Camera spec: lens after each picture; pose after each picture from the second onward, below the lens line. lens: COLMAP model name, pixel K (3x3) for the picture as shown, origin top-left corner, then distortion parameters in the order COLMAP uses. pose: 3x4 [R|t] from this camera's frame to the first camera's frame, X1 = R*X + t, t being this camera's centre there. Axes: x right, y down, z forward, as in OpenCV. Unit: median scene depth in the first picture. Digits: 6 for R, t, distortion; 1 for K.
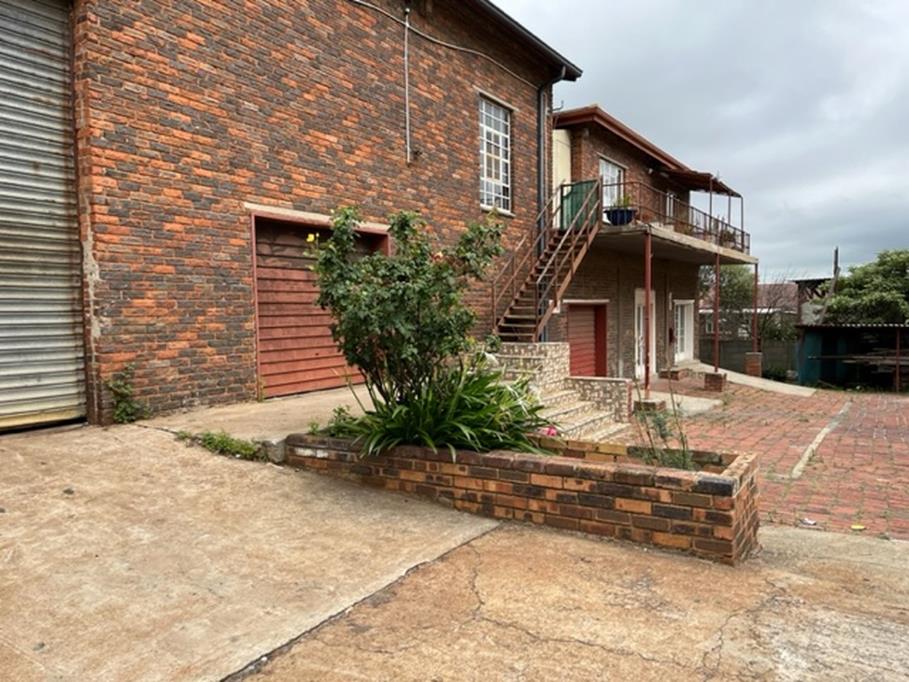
lens RADIAL K [[717.0, 0, 454.5], [0, 717.0, 341.0], [0, 0, 1]] dist [0.081550, -0.160536]
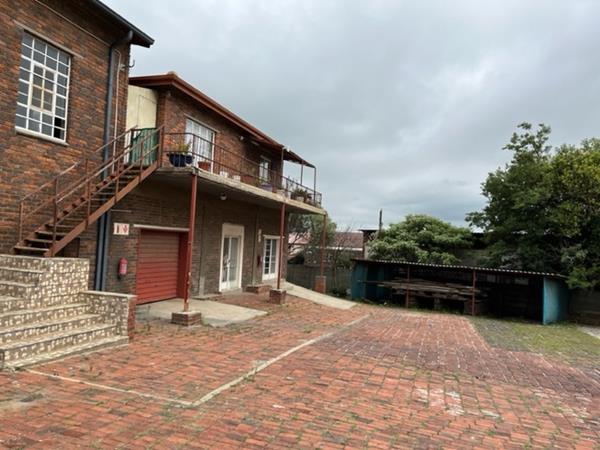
lens RADIAL K [[473.3, 0, 300.0], [0, 473.3, 225.0], [0, 0, 1]] dist [0.081550, -0.160536]
pose [[0.964661, 0.078685, 0.251472, 0.128633], [-0.059418, 0.994750, -0.083323, -0.003931], [-0.256708, 0.065436, 0.964271, 0.094033]]
